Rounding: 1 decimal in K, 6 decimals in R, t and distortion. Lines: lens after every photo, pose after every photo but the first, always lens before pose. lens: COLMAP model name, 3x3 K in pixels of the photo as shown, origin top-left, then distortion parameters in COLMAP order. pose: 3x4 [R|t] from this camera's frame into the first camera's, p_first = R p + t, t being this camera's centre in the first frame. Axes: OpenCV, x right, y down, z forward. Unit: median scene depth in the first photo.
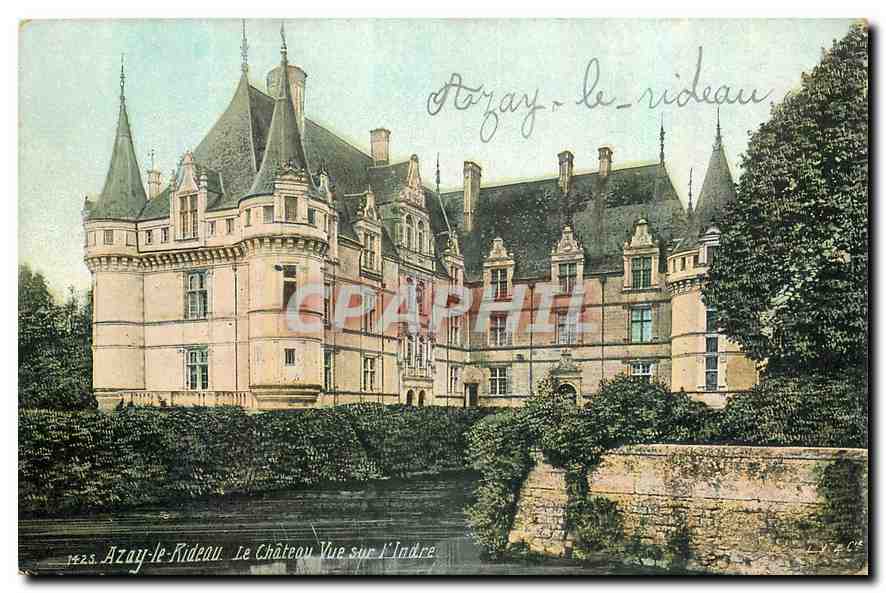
lens RADIAL K [[840.8, 0, 441.5], [0, 840.8, 400.5], [0, 0, 1]] dist [-0.002969, -0.213688]
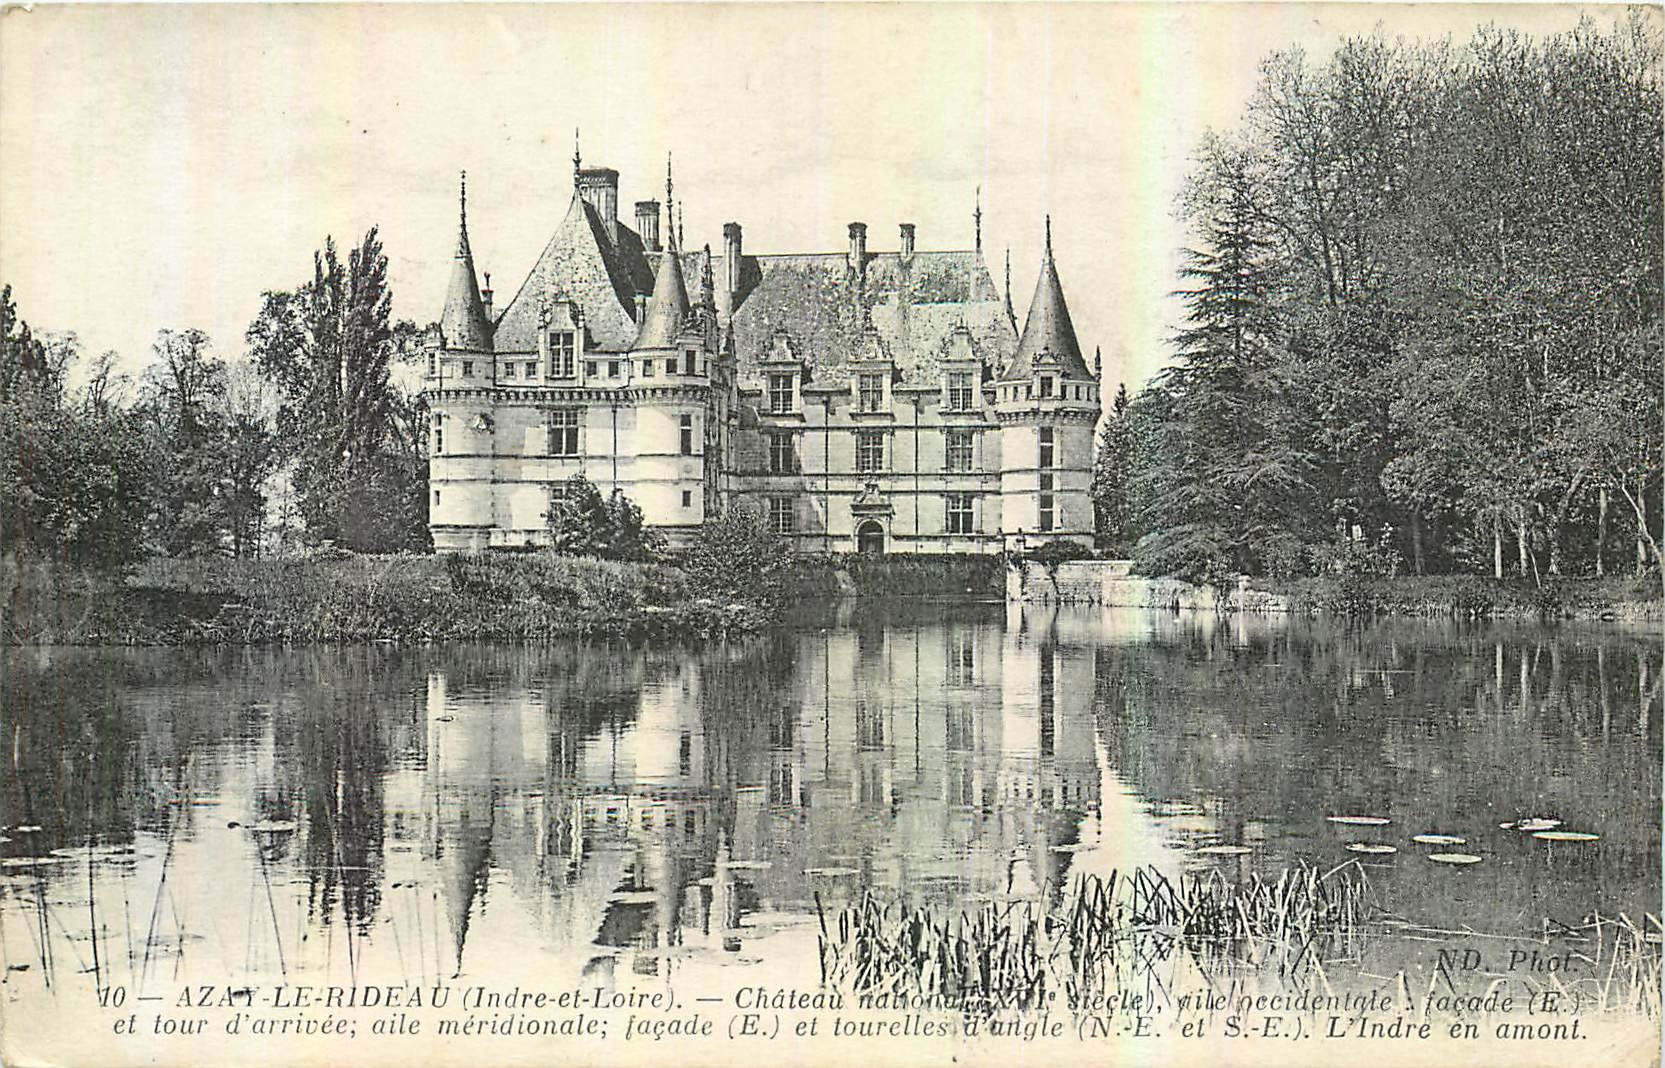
lens RADIAL K [[3592.6, 0, 810.3], [0, 3592.6, 535.1], [0, 0, 1]] dist [-1.048156, -0.055604]
pose [[0.956165, 0.010849, 0.292629, -1.163129], [-0.011197, 0.999937, -0.000484, -0.005502], [-0.292616, -0.002814, 0.956226, -2.912368]]
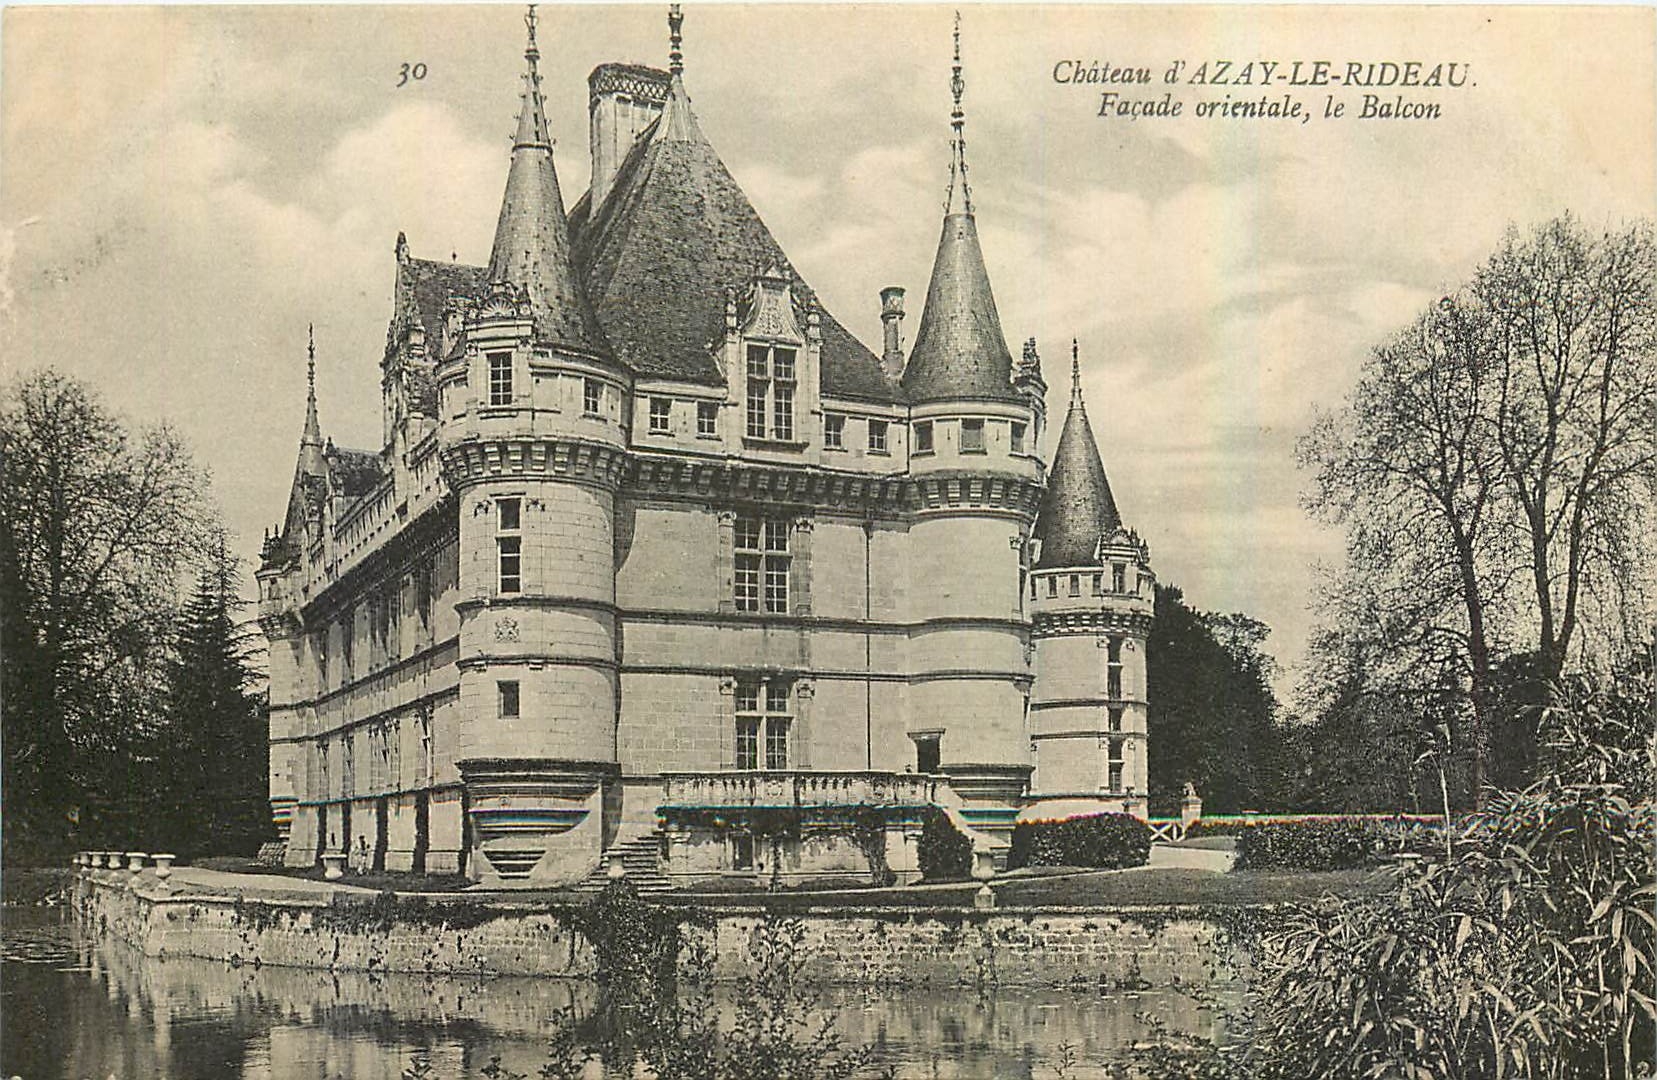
lens RADIAL K [[1978.3, 0, 828.3], [0, 1978.3, 621.1], [0, 0, 1]] dist [-0.021847, -0.007105]
pose [[0.610875, 0.087527, 0.786874, -1.039310], [-0.005949, 0.994350, -0.105987, 0.017404], [-0.791704, 0.060064, 0.607944, 0.297037]]
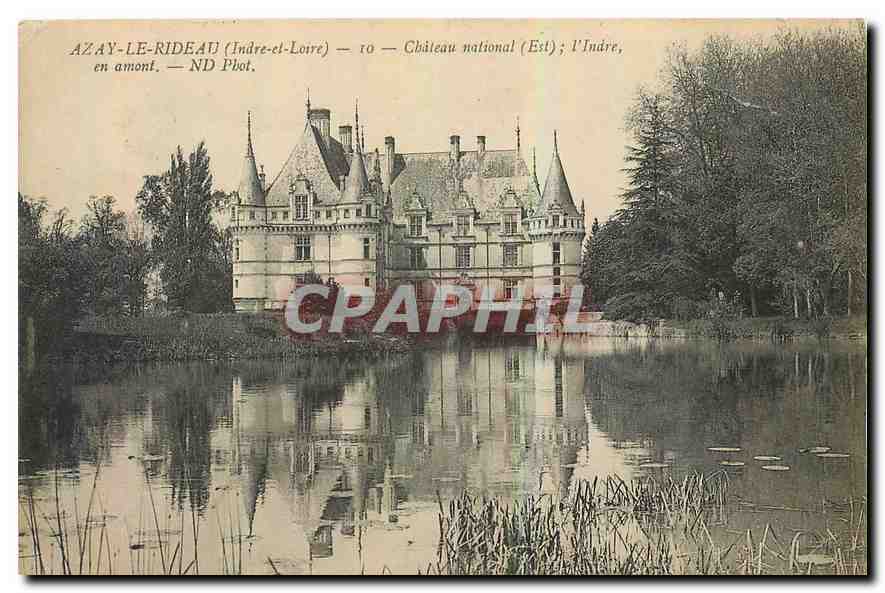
lens RADIAL K [[1990.6, 0, 439.6], [0, 1990.6, 273.8], [0, 0, 1]] dist [-0.955643, -6.749476]
pose [[0.954319, 0.002023, 0.298784, -1.241975], [0.003462, 0.999835, -0.017828, 0.011627], [-0.298771, 0.018048, 0.954154, -3.125068]]
